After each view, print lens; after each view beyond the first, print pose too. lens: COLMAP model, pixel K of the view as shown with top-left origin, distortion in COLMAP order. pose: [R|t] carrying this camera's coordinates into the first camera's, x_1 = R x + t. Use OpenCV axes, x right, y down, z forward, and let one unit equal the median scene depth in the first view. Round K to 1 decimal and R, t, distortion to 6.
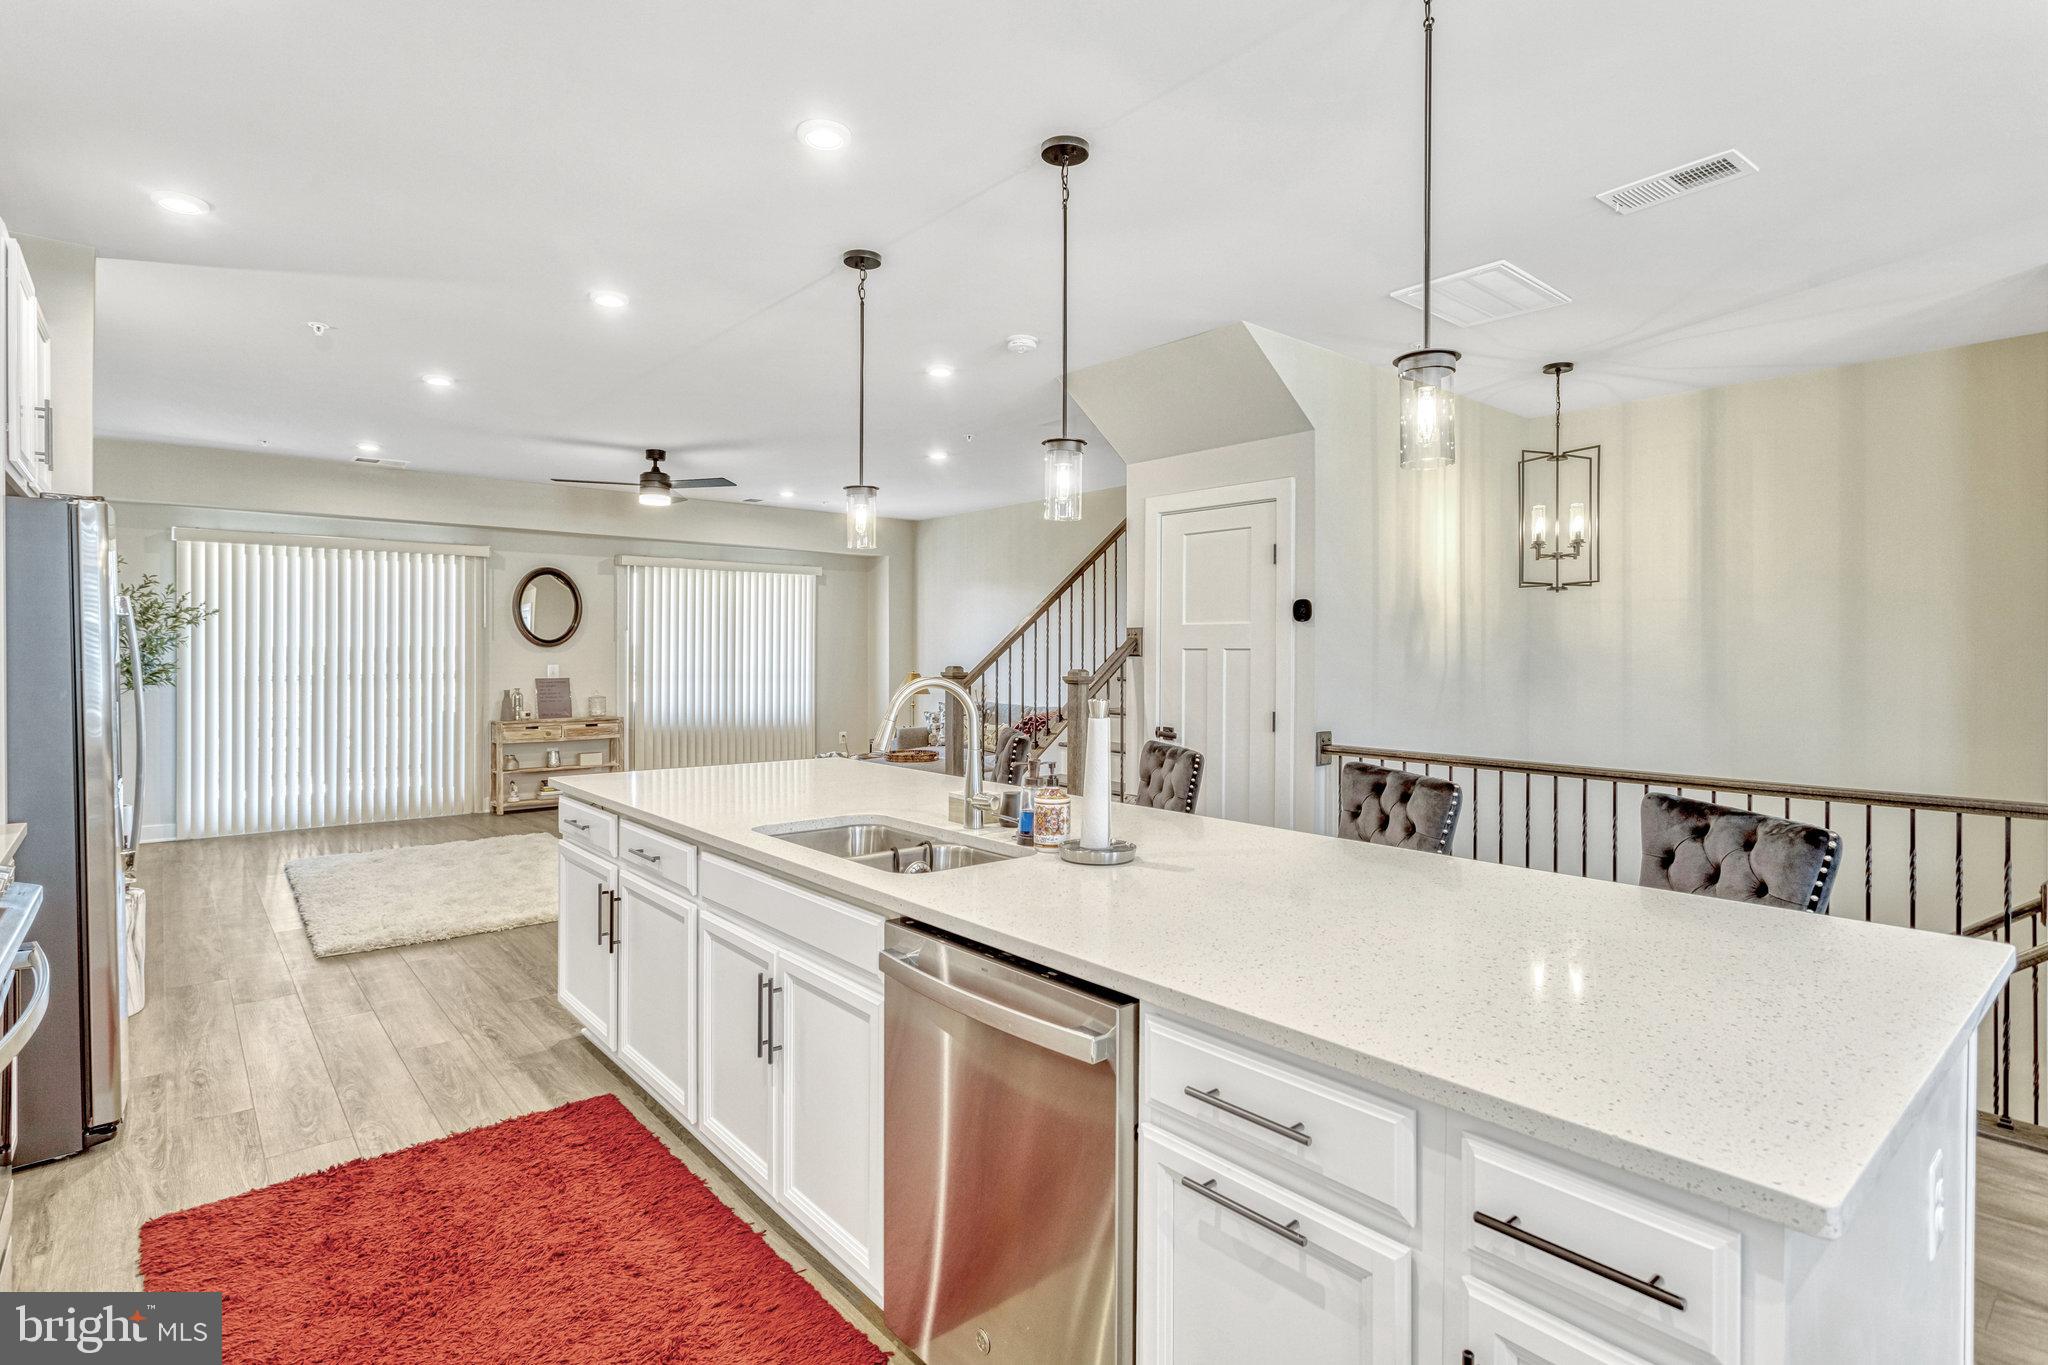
lens RADIAL K [[1019.9, 0, 1025.5], [0, 1019.9, 657.7], [0, 0, 1]] dist [-0.010902, 0.007504]
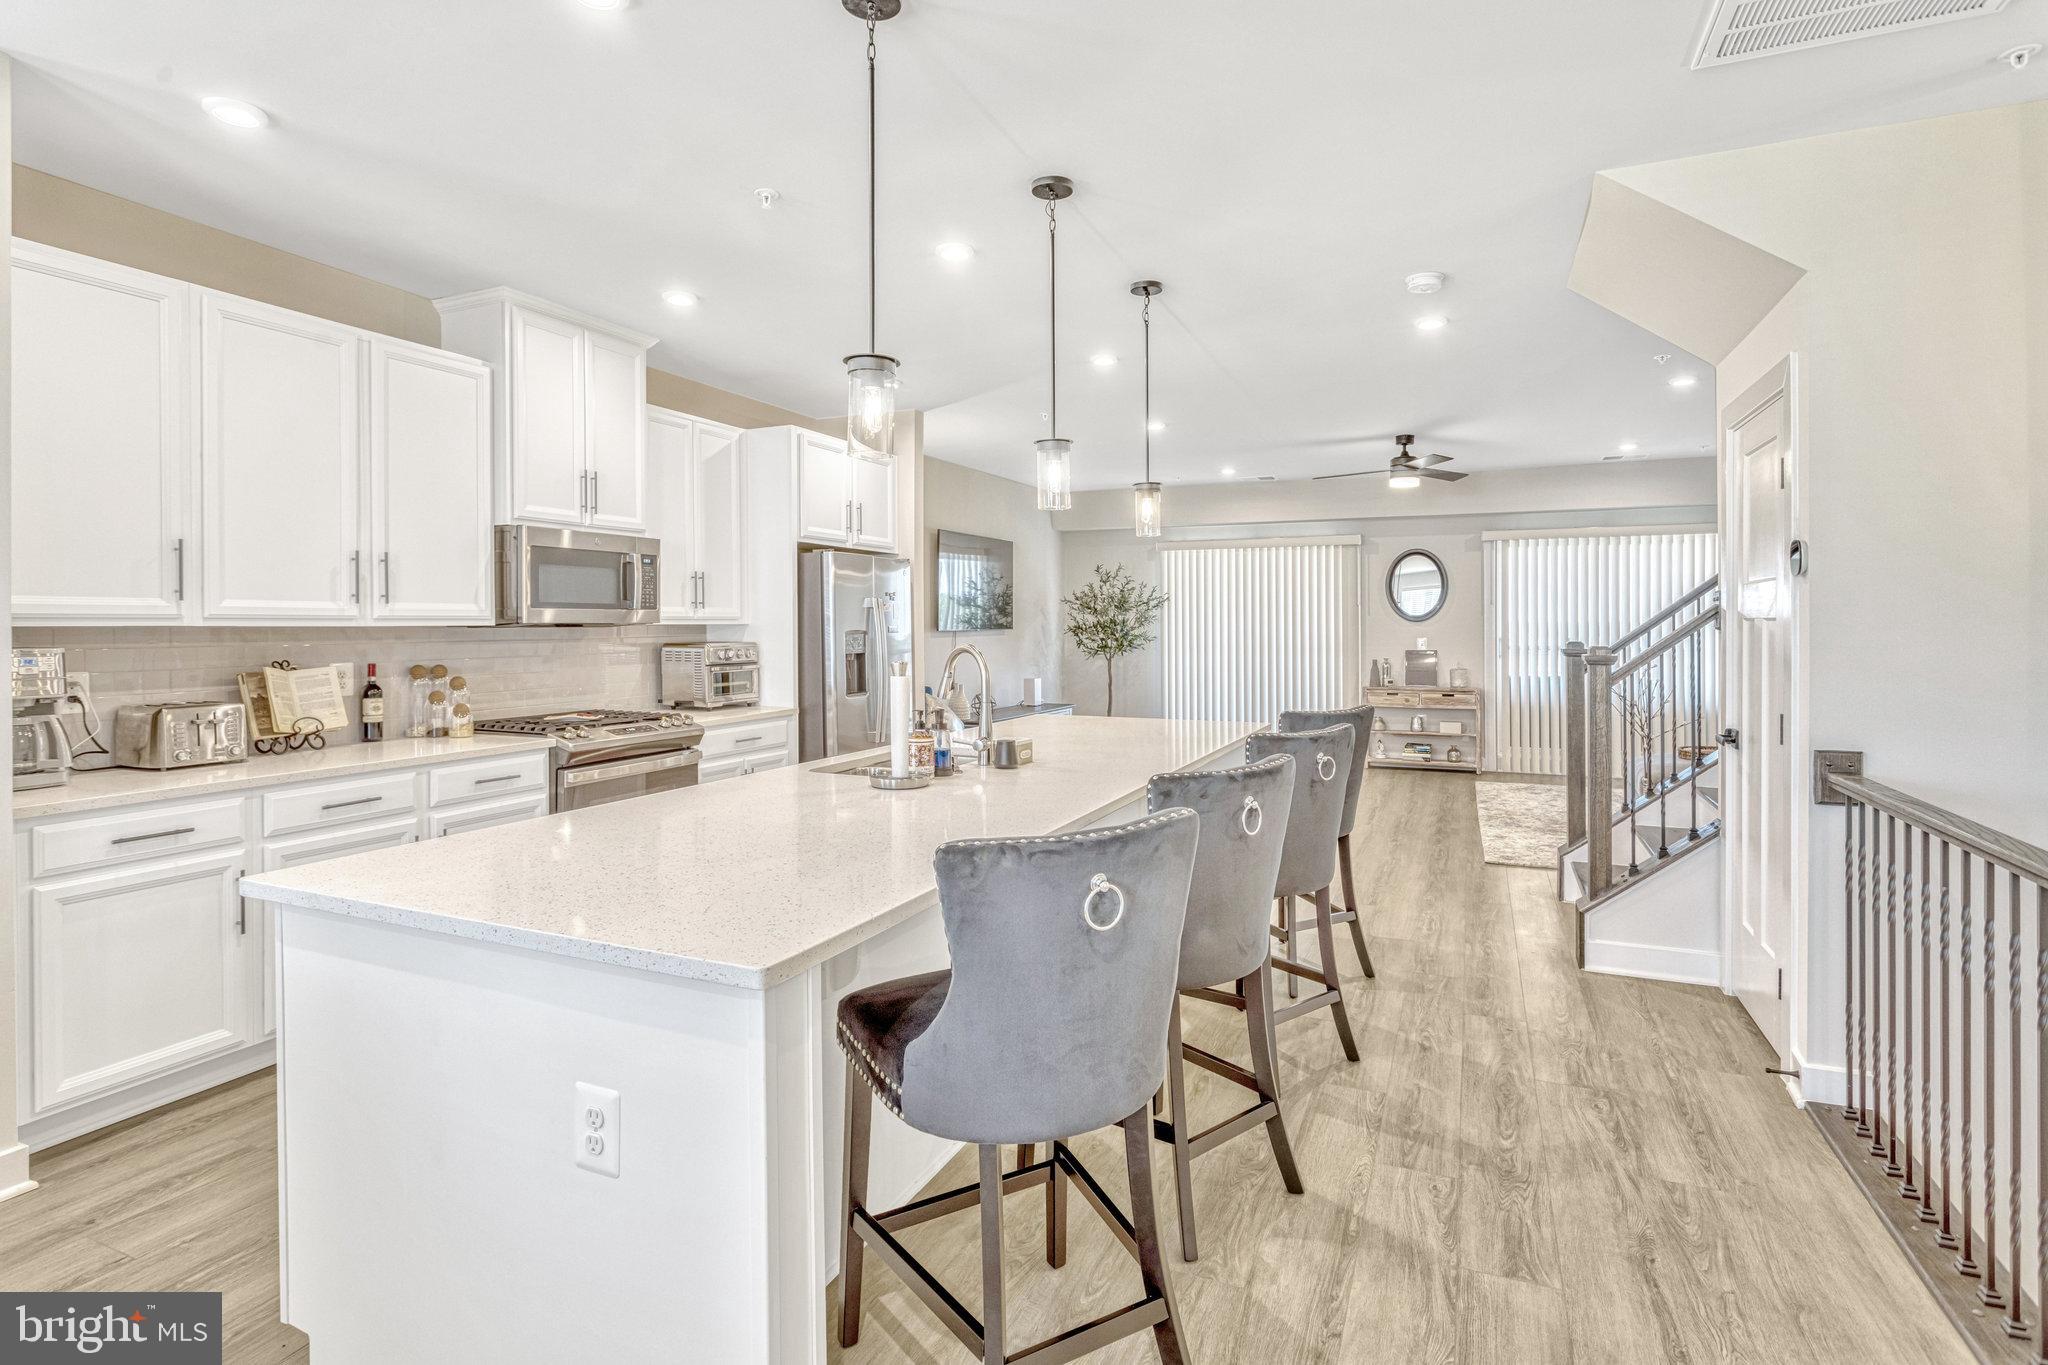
lens RADIAL K [[1015.1, 0, 1021.7], [0, 1015.1, 627.5], [0, 0, 1]] dist [-0.001016, 0.000152]
pose [[0.433221, -0.001639, -0.901286, 0.476969], [-0.002090, 0.999994, -0.002823, -0.000123], [0.901285, 0.003107, 0.433215, 0.211669]]
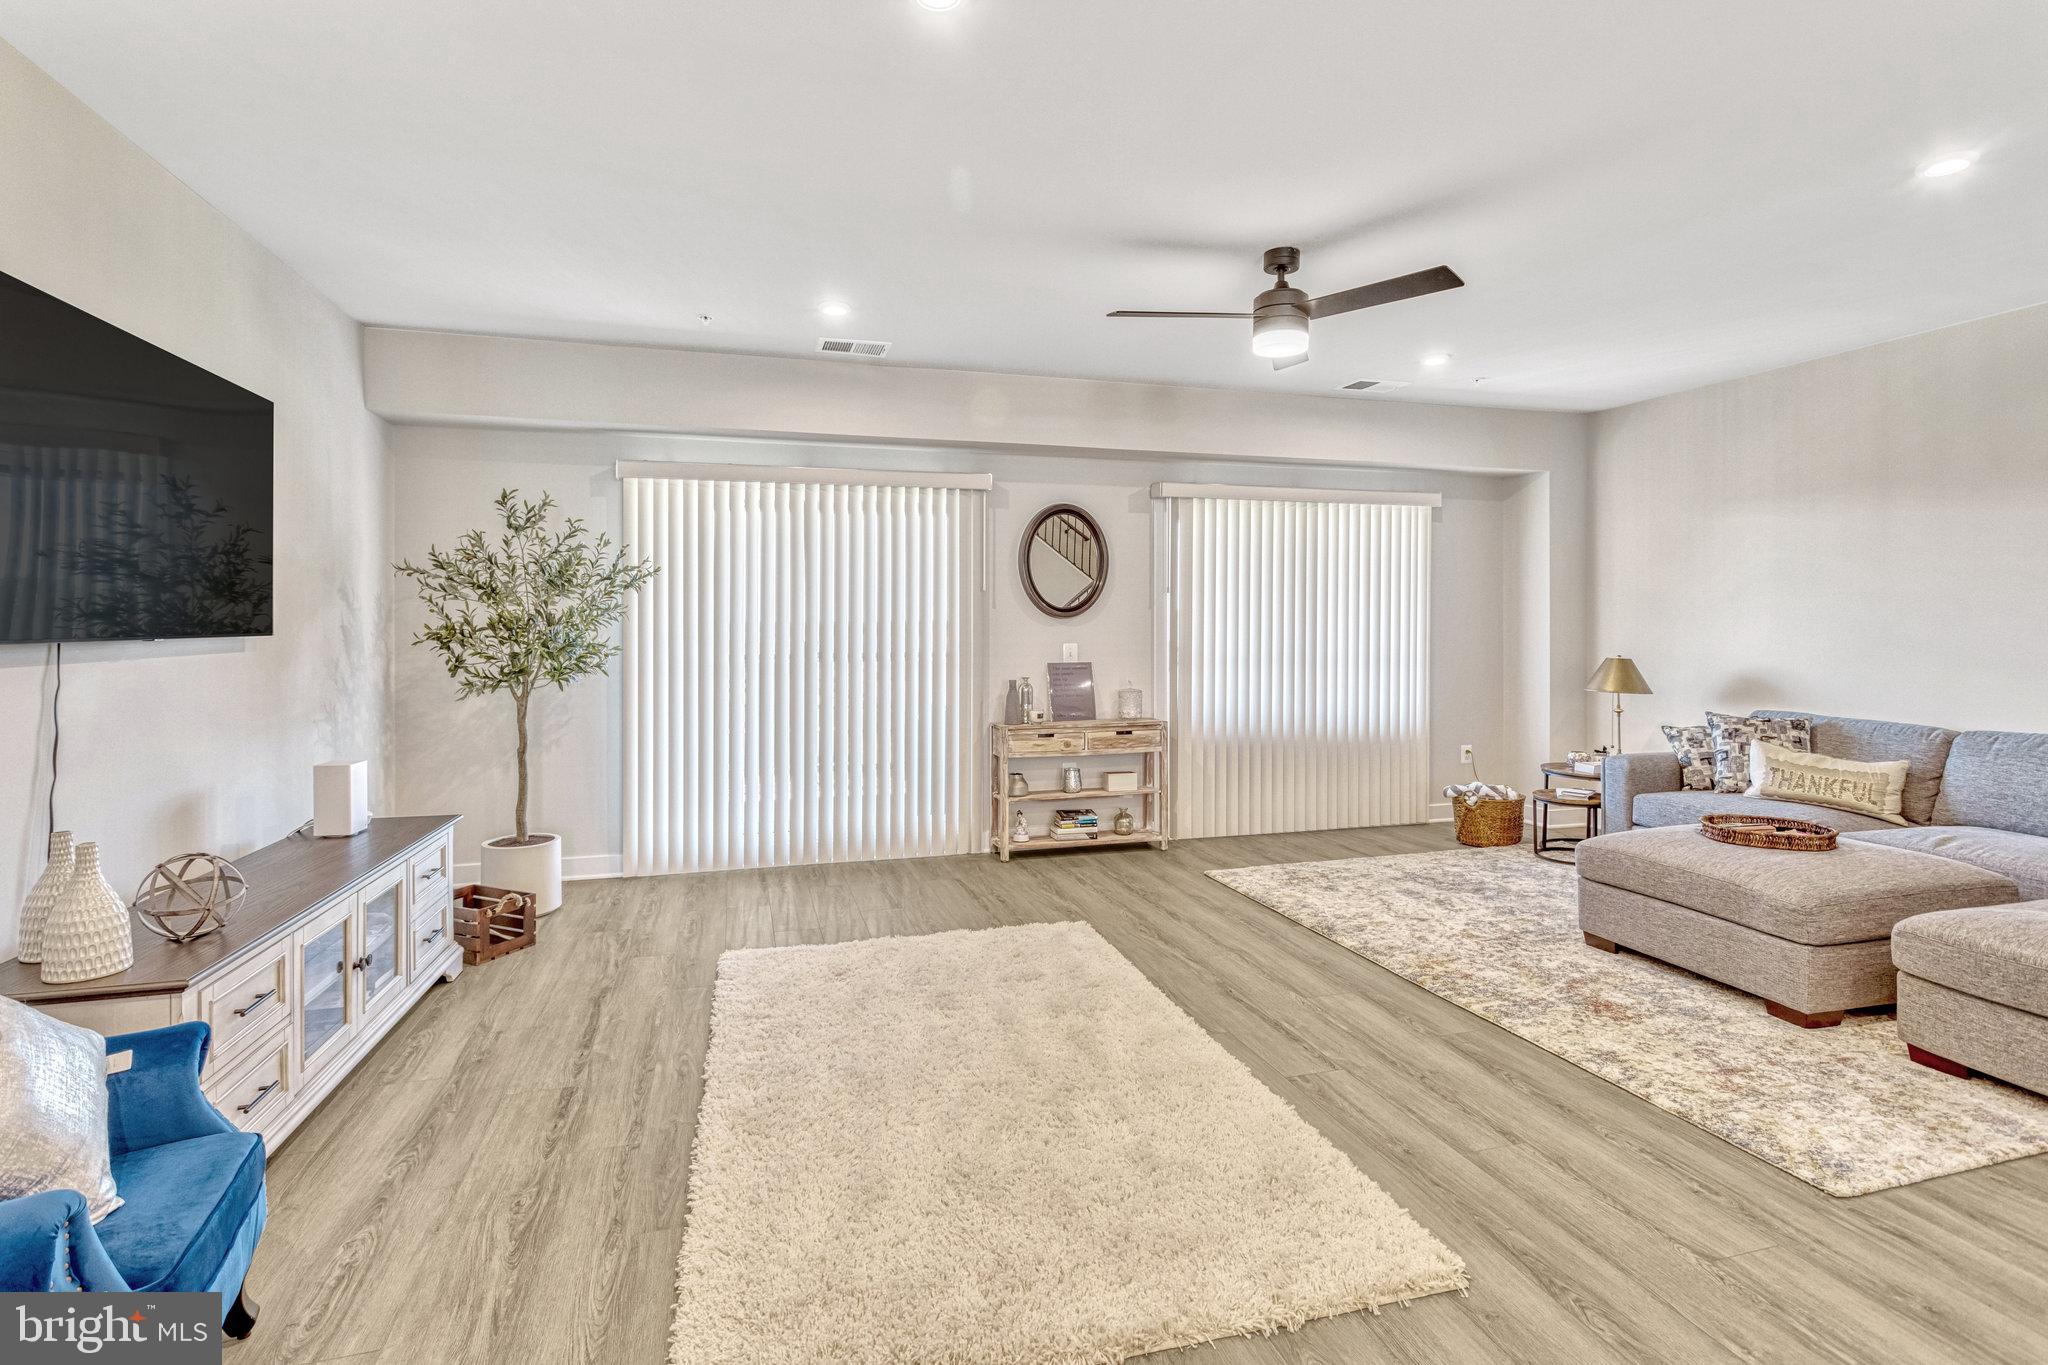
lens RADIAL K [[988.7, 0, 1025.1], [0, 988.7, 639.8], [0, 0, 1]] dist [0.002337, 0.002333]
pose [[0.914199, 0.002223, -0.405260, -0.315605], [0.001943, 0.999949, 0.009869, -0.003701], [0.405261, -0.009809, 0.914148, 0.532501]]
